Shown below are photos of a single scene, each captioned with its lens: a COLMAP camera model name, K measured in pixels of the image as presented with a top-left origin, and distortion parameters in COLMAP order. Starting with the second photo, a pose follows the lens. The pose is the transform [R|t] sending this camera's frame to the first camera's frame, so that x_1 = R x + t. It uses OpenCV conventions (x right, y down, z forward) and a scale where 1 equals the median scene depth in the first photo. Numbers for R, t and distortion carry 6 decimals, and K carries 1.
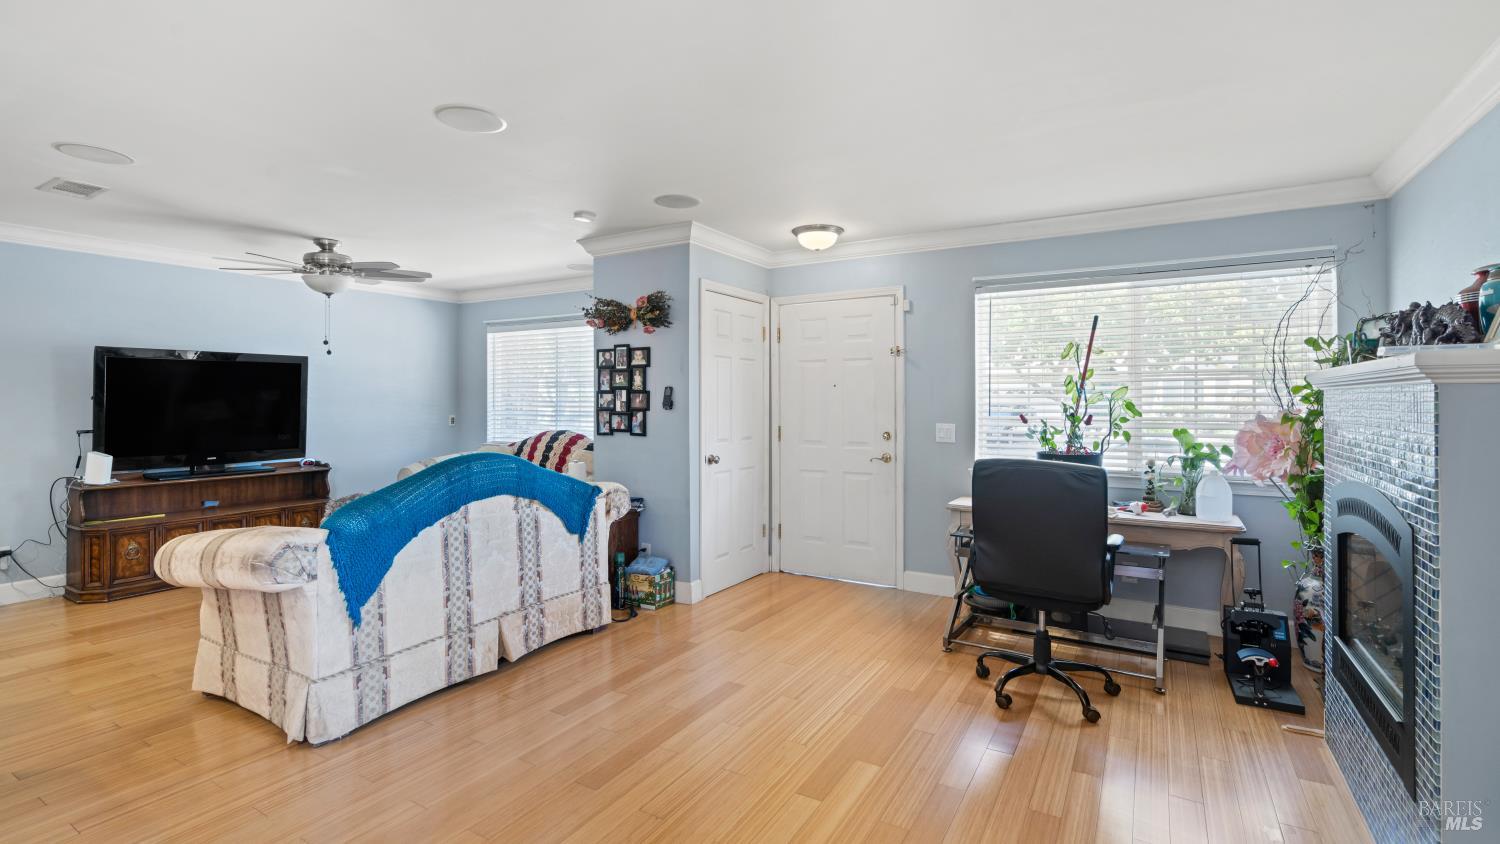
lens RADIAL K [[677.9, 0, 749.2], [0, 677.9, 407.2], [0, 0, 1]] dist [-0.002825, 0.000042]
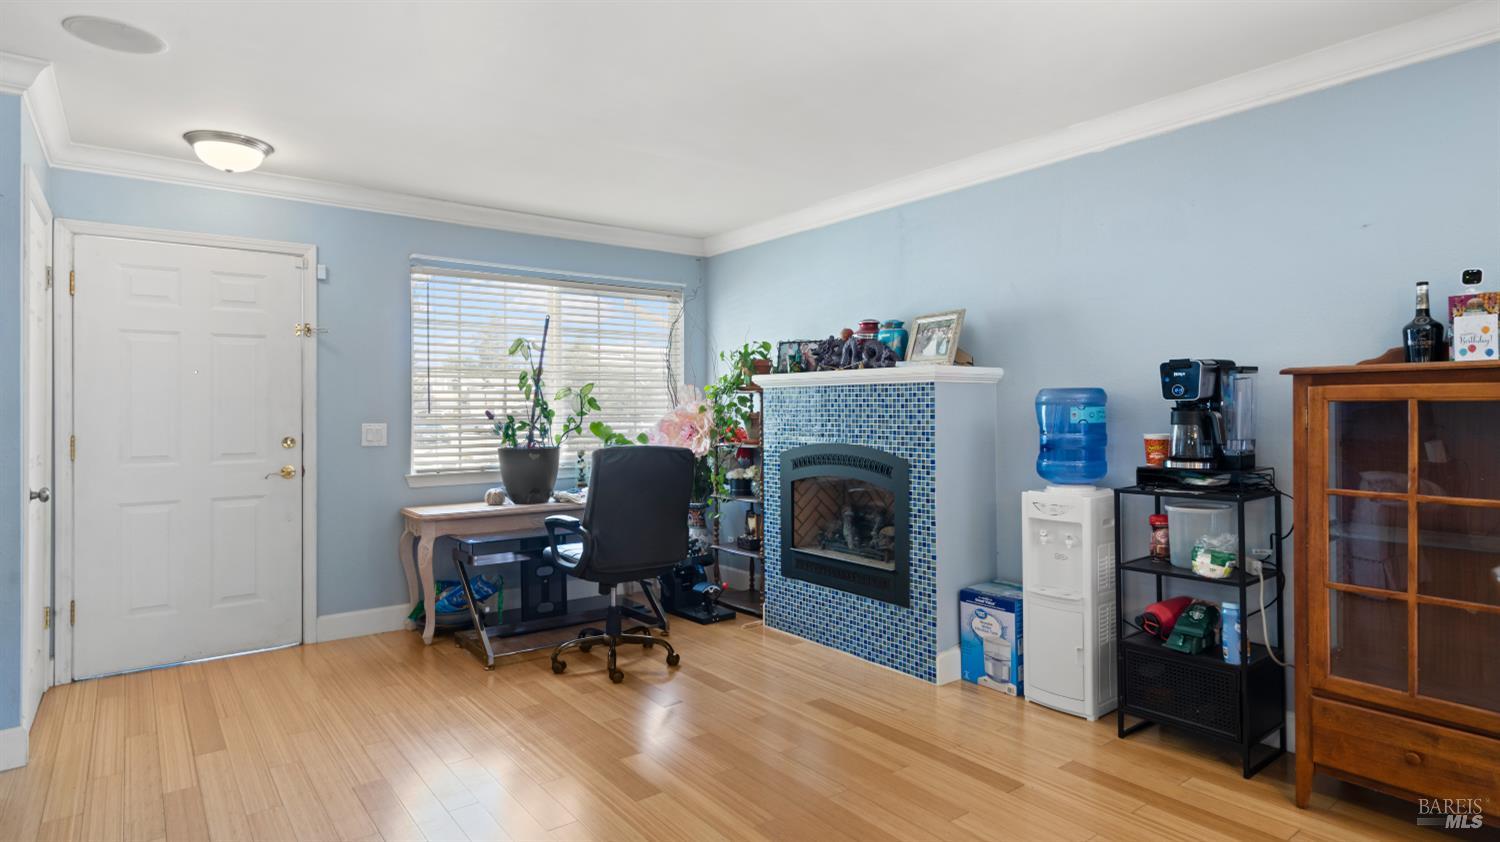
lens RADIAL K [[805.3, 0, 750.2], [0, 805.3, 412.8], [0, 0, 1]] dist [0.007823, 0.000370]
pose [[0.368532, -0.005239, 0.929600, -0.479180], [0.009830, 0.999950, 0.001739, 0.014775], [-0.929563, 0.008497, 0.368565, 0.226780]]
